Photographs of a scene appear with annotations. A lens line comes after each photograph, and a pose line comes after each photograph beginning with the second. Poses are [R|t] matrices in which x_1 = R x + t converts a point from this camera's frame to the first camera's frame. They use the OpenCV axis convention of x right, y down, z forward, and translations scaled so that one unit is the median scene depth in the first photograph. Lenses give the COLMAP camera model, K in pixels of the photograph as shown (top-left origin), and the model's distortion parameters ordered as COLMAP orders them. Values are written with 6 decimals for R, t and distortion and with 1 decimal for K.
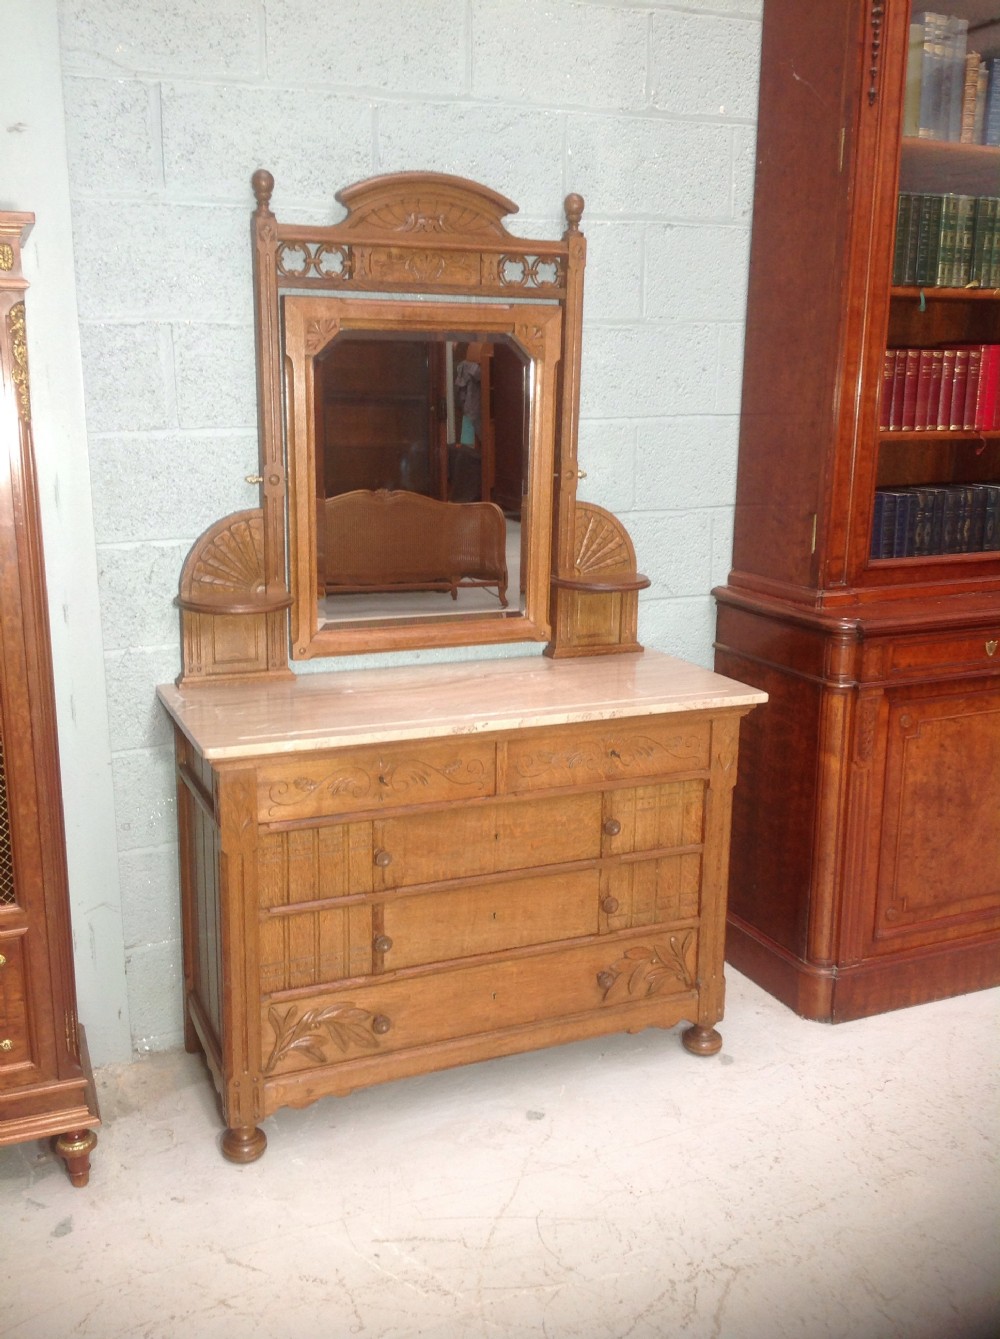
lens RADIAL K [[1264.2, 0, 491.9], [0, 1264.2, 664.2], [0, 0, 1]] dist [0.144319, -0.307641]
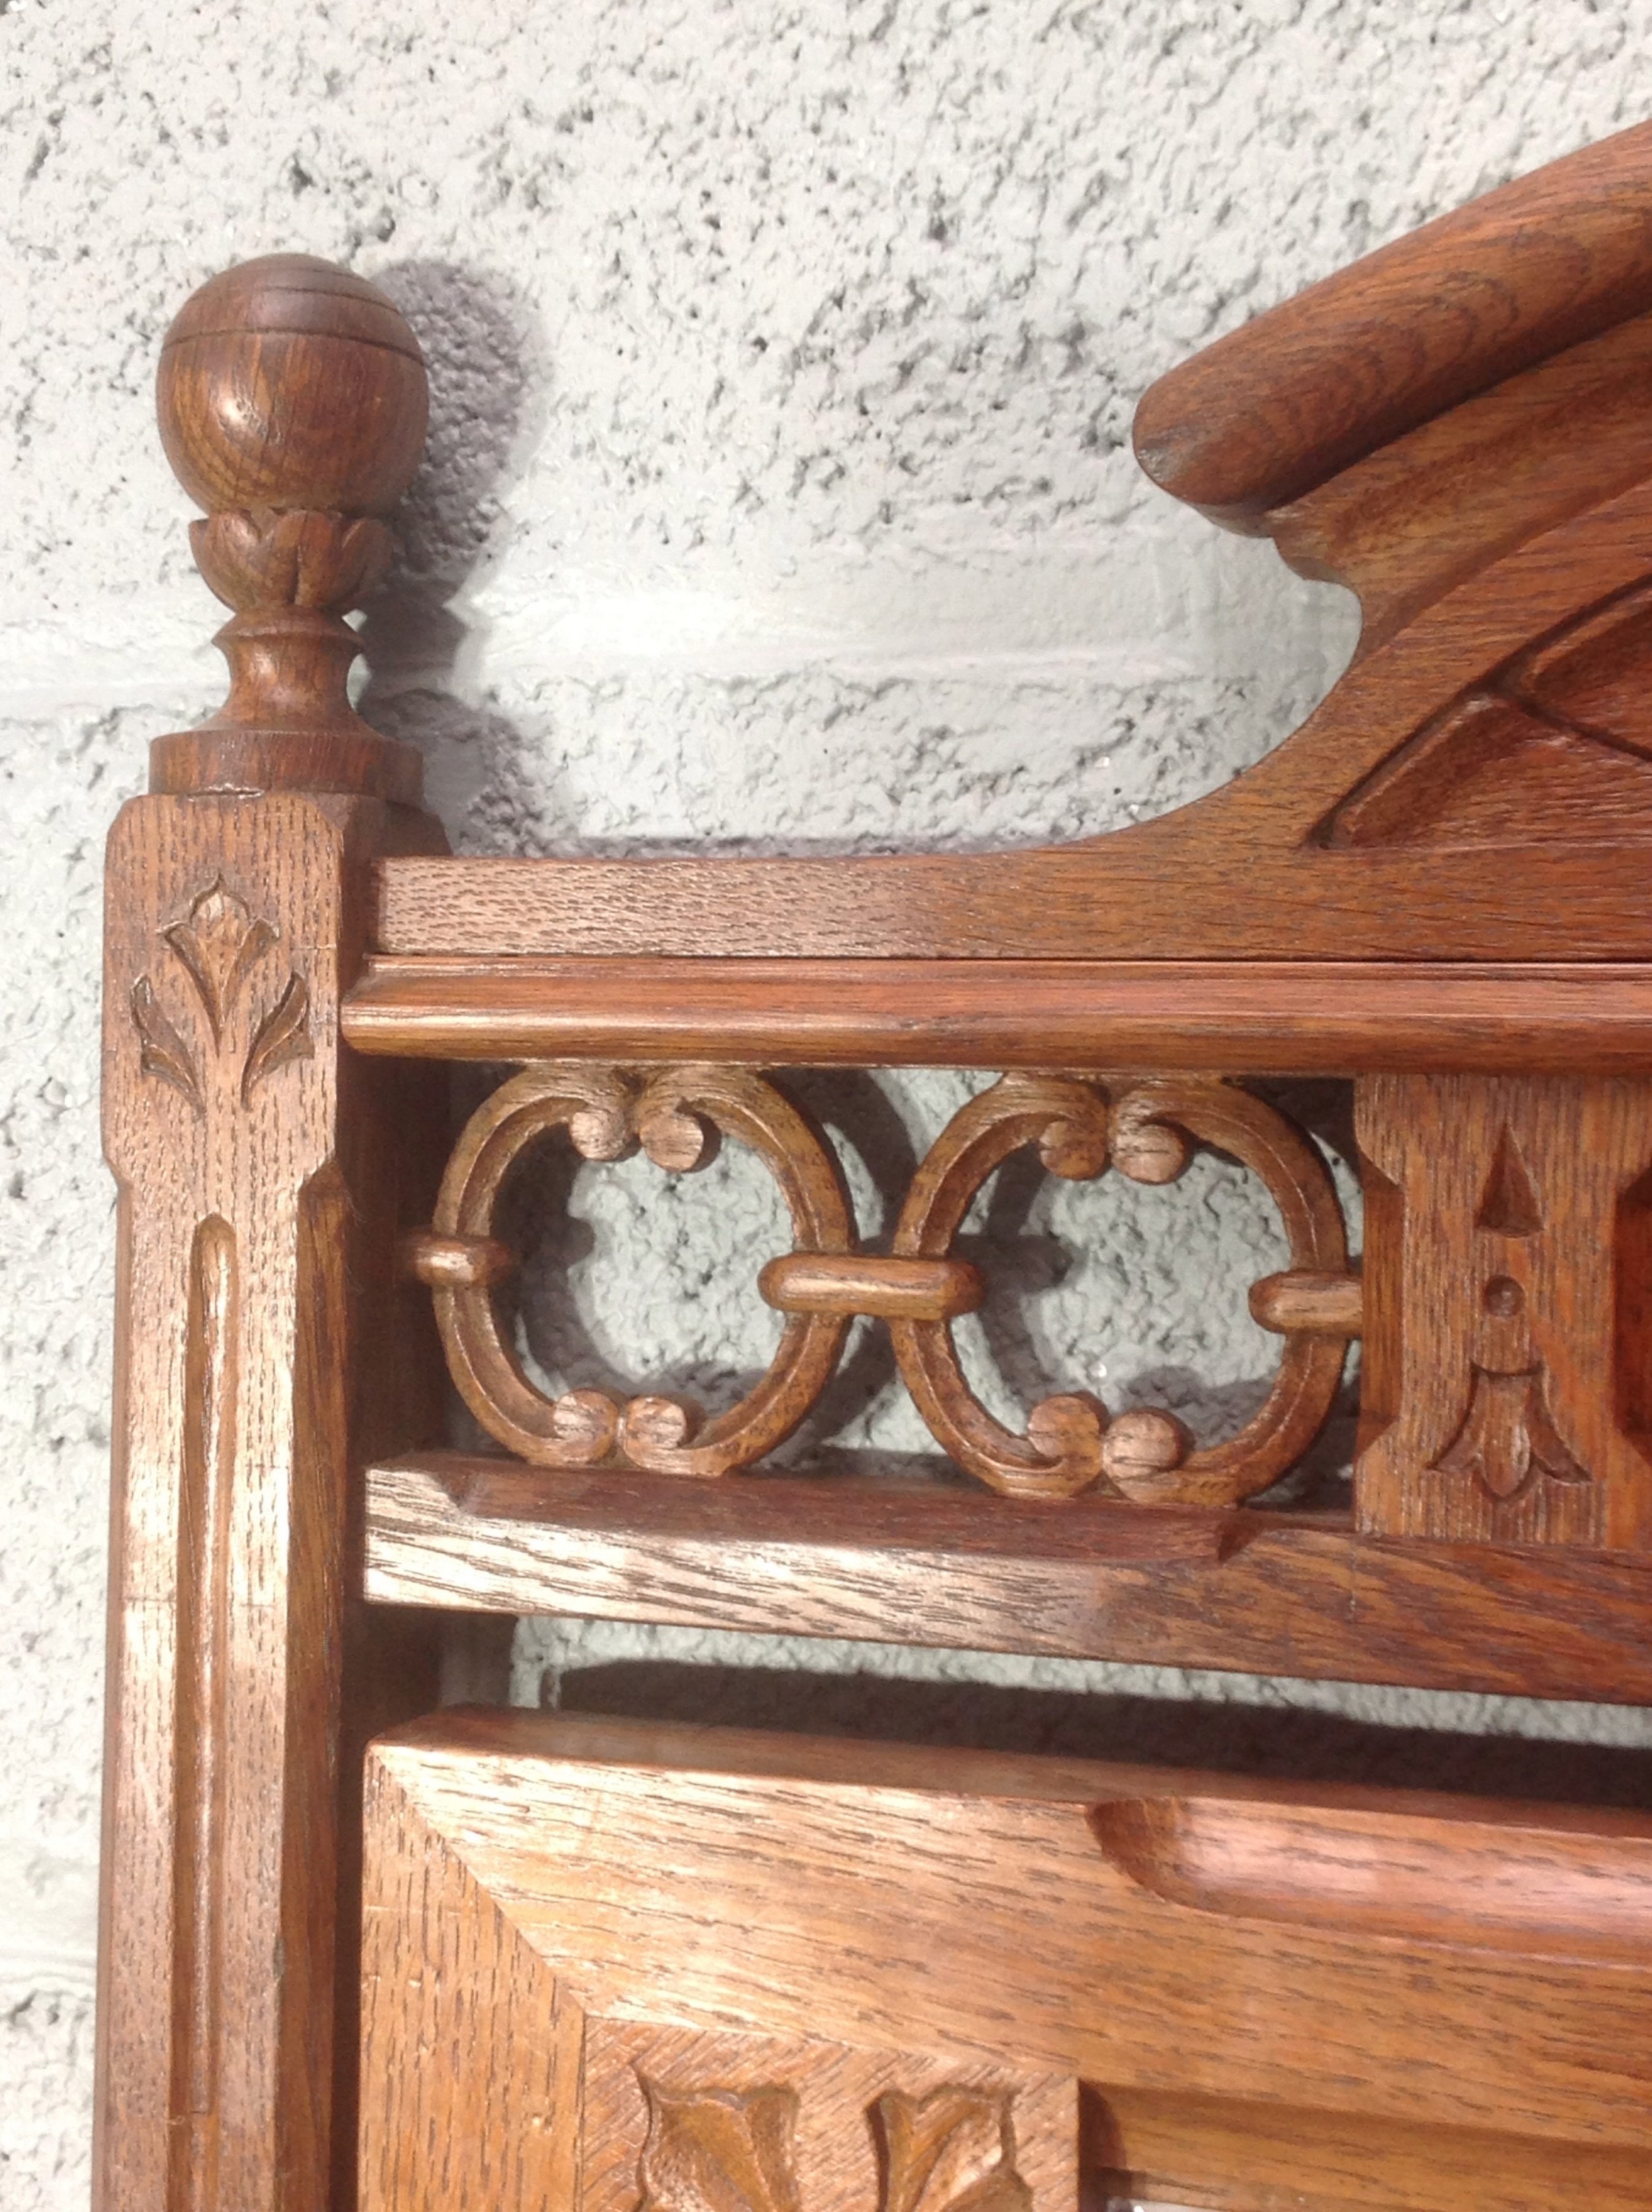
lens RADIAL K [[3033.2, 0, 826.8], [0, 3033.2, 1107.6], [0, 0, 1]] dist [0.035516, 0.040819]
pose [[0.743072, -0.006086, -0.669184, -0.019471], [-0.160838, 0.969025, -0.187410, -0.290912], [0.649596, 0.246889, 0.719076, 0.866134]]
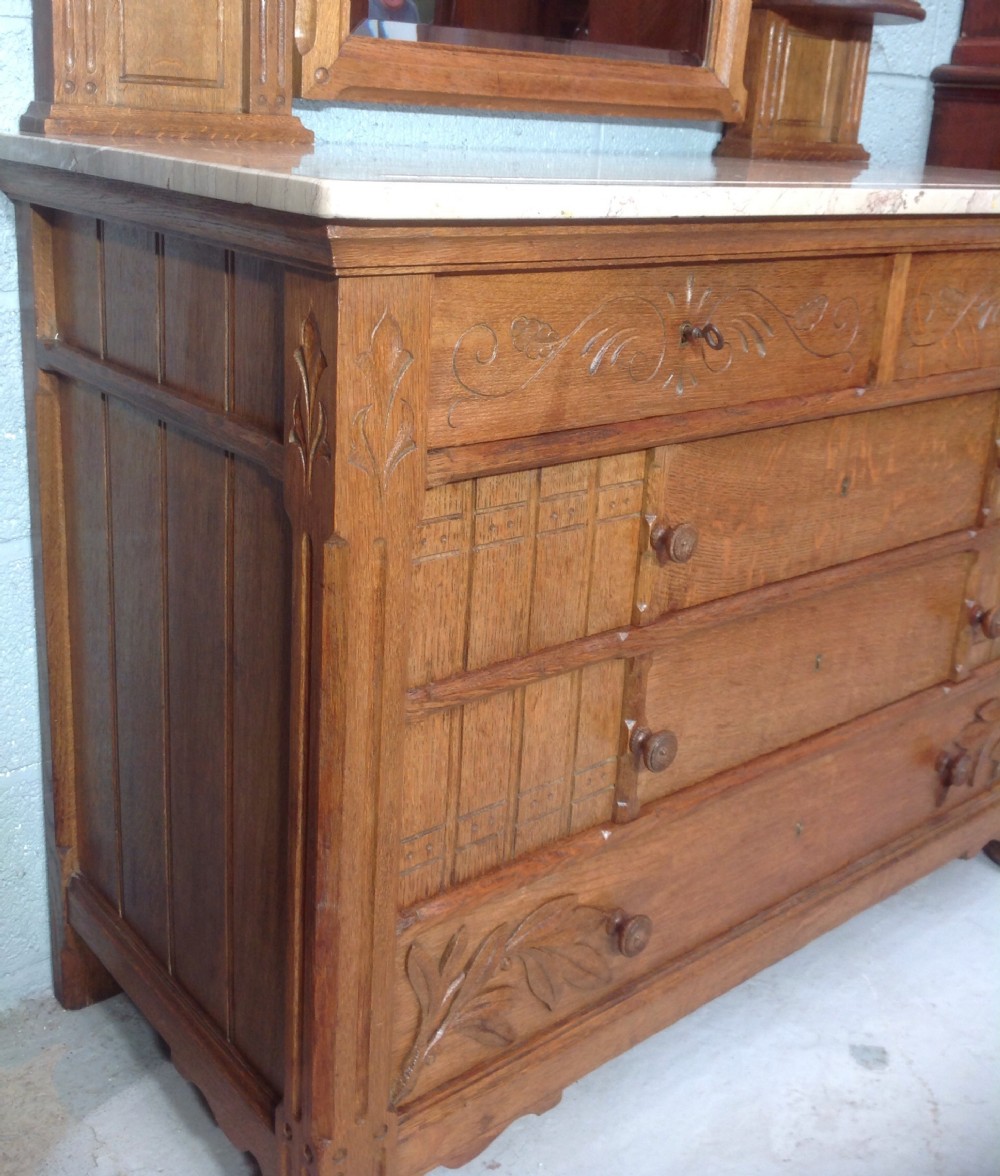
lens RADIAL K [[1281.8, 0, 499.4], [0, 1281.8, 504.4], [0, 0, 1]] dist [0.146994, -0.353626]
pose [[0.955572, -0.043797, 0.291486, -0.236692], [0.017407, 0.995559, 0.092521, 0.096552], [-0.294244, -0.083336, 0.952090, 0.592247]]
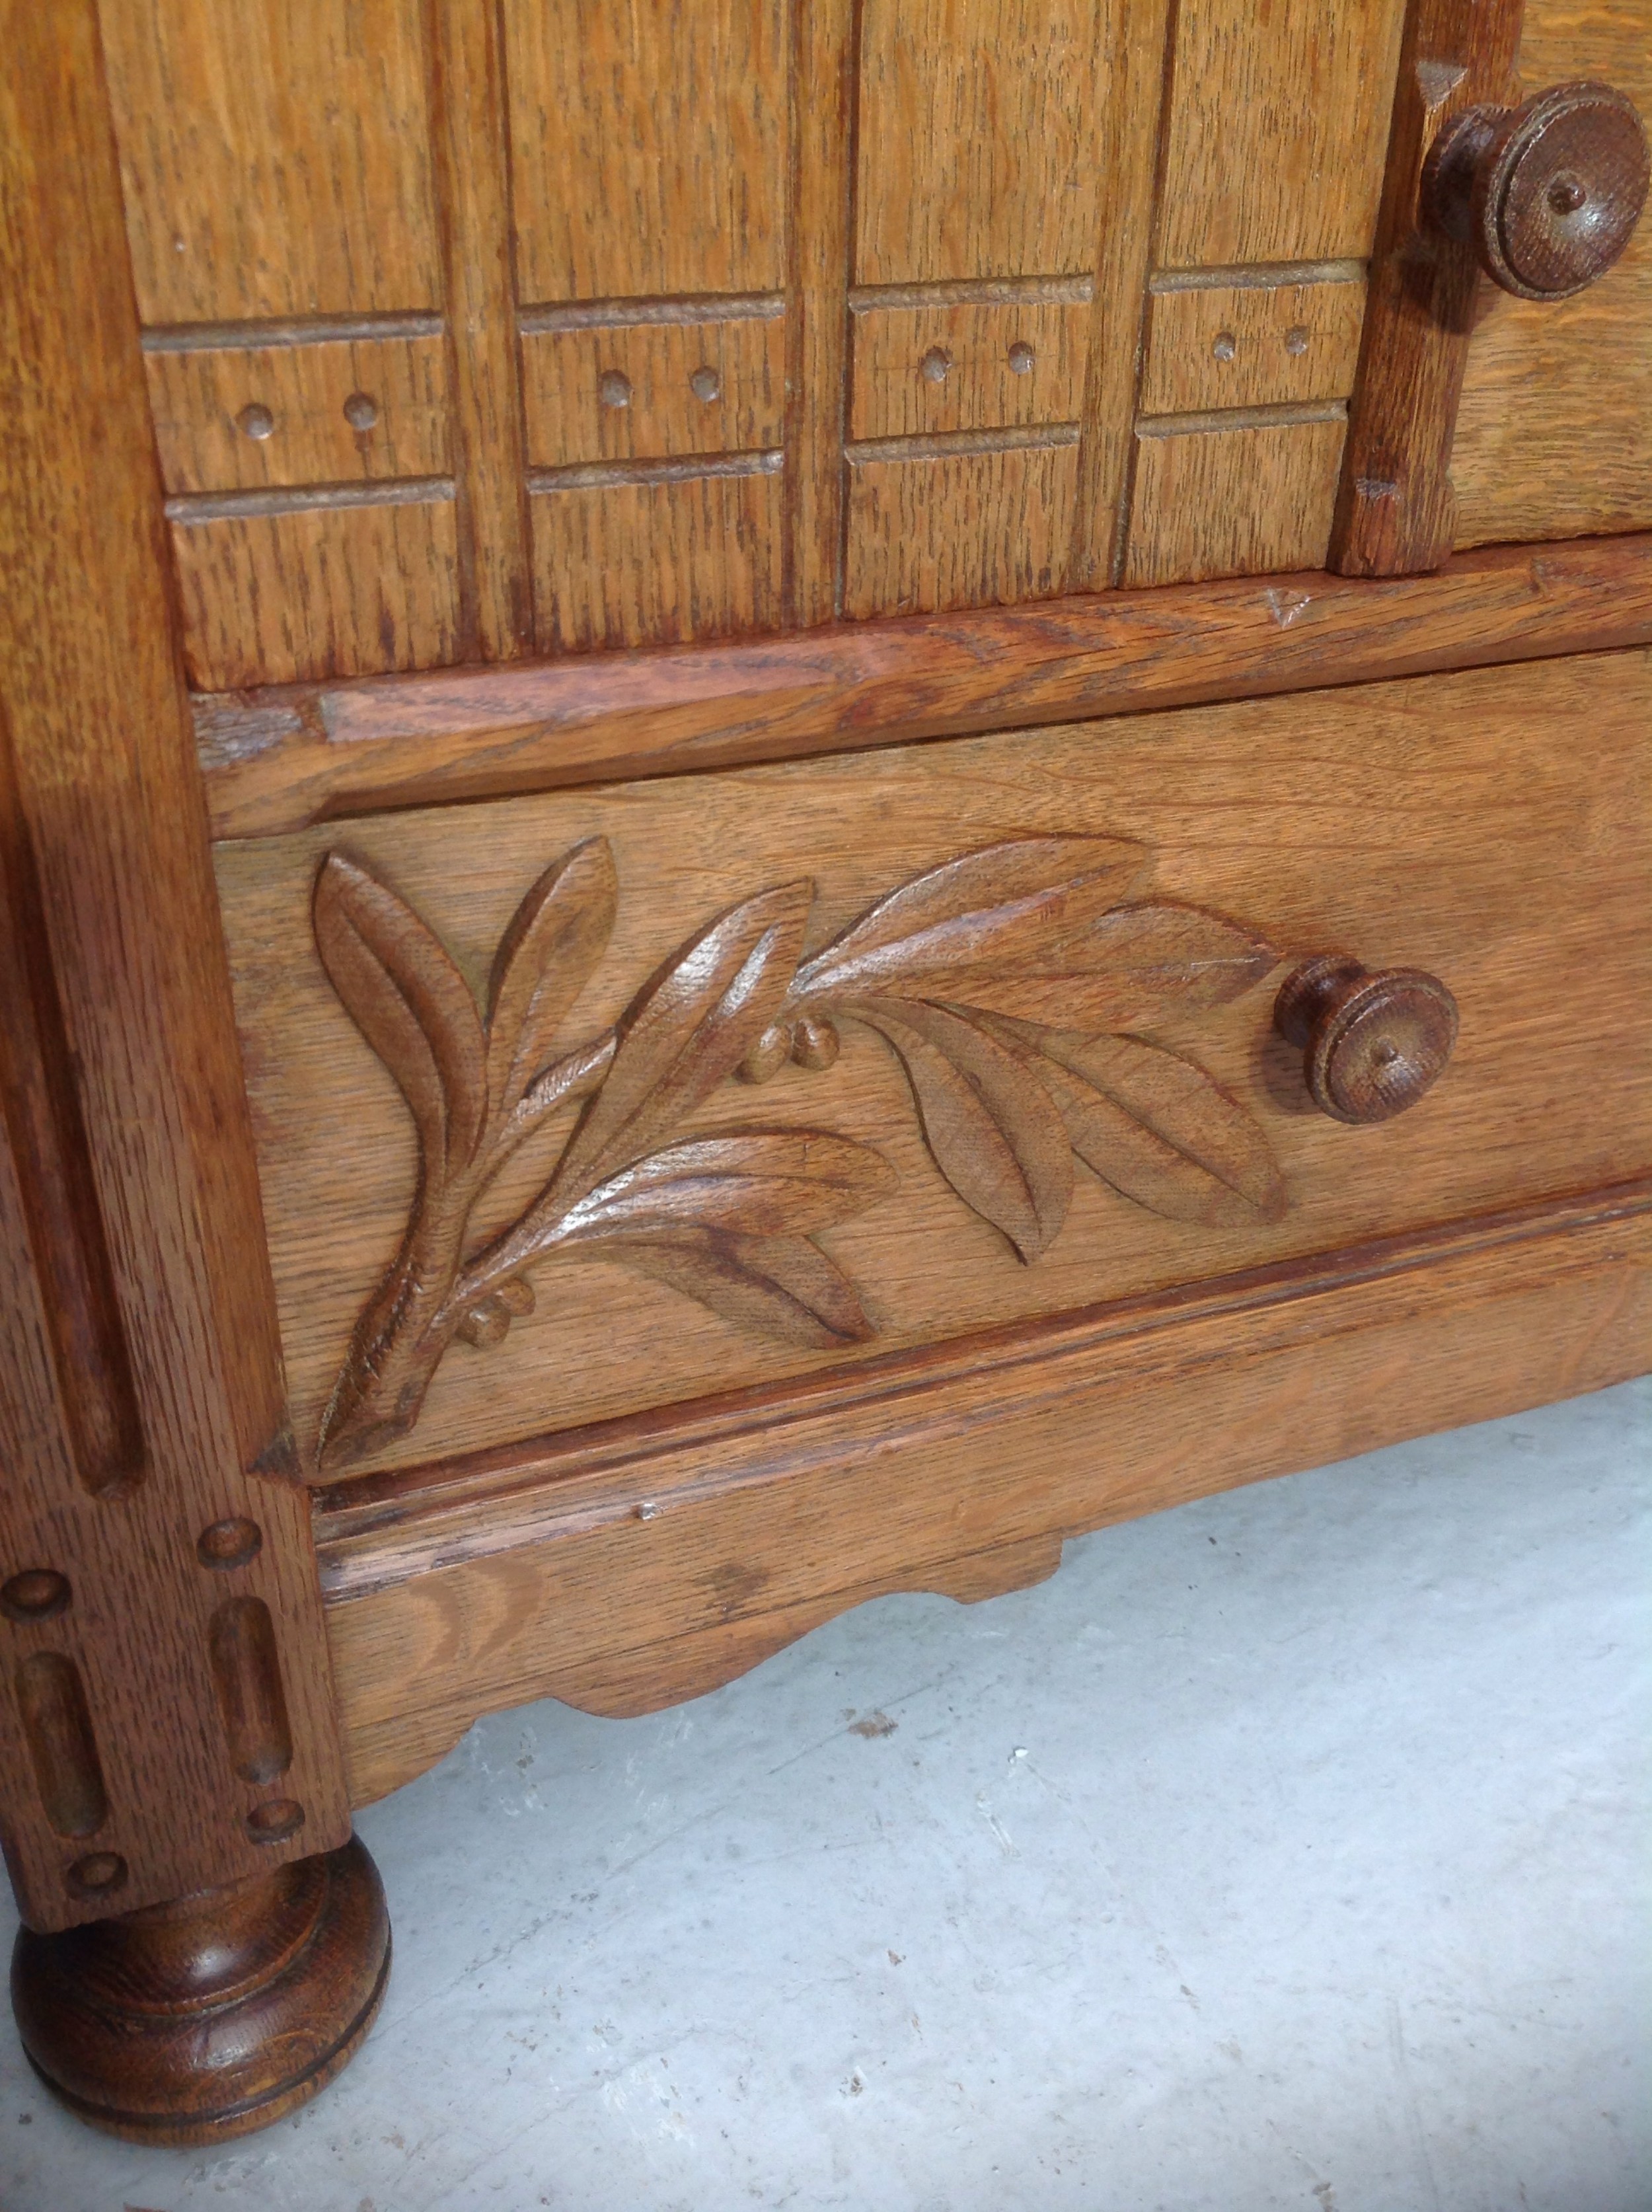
lens RADIAL K [[2111.0, 0, 825.7], [0, 2111.0, 1108.4], [0, 0, 1]] dist [0.132112, -0.304900]
pose [[0.999892, 0.012713, -0.007329, -0.126549], [-0.009815, 0.950673, 0.310040, 0.221712], [0.010909, -0.309934, 0.950695, 0.789415]]
